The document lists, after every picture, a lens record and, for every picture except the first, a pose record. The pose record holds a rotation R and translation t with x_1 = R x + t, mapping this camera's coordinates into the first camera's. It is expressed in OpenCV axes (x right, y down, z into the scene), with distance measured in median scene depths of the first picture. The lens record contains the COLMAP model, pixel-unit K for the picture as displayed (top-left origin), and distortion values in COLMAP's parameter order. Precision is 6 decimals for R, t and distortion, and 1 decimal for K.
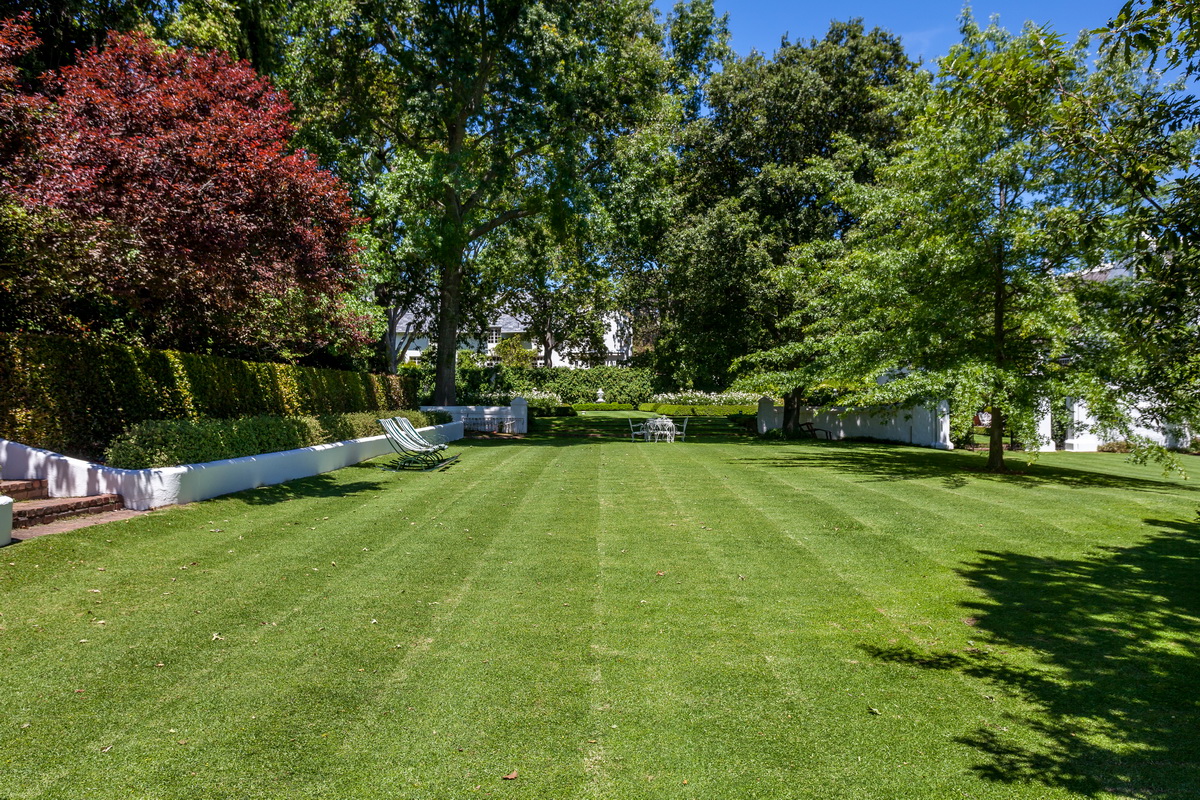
lens RADIAL K [[872.1, 0, 599.9], [0, 872.1, 399.6], [0, 0, 1]] dist [-0.001766, -0.000794]
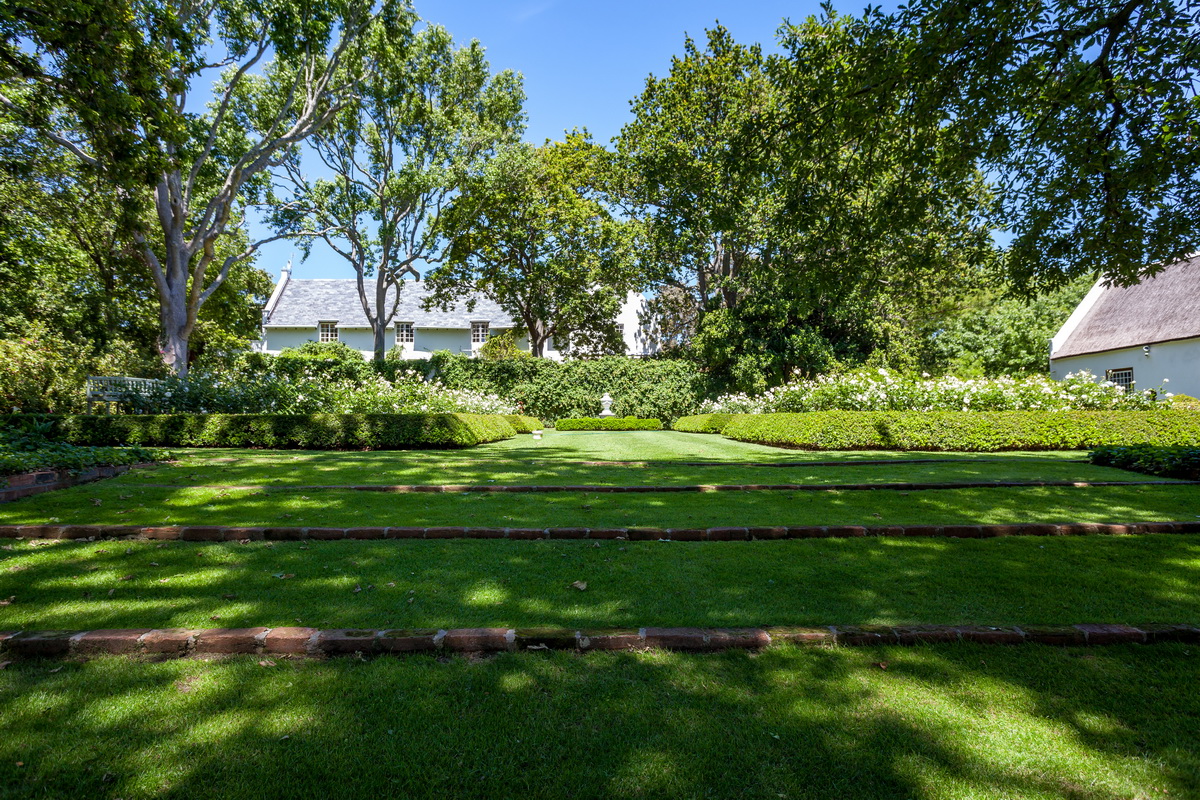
lens RADIAL K [[739.2, 0, 601.3], [0, 739.2, 403.2], [0, 0, 1]] dist [-0.004929, 0.000348]
pose [[0.999113, 0.000238, -0.042112, 0.017277], [-0.001231, 0.999721, -0.023567, 0.005764], [0.042094, 0.023598, 0.998835, 0.483617]]
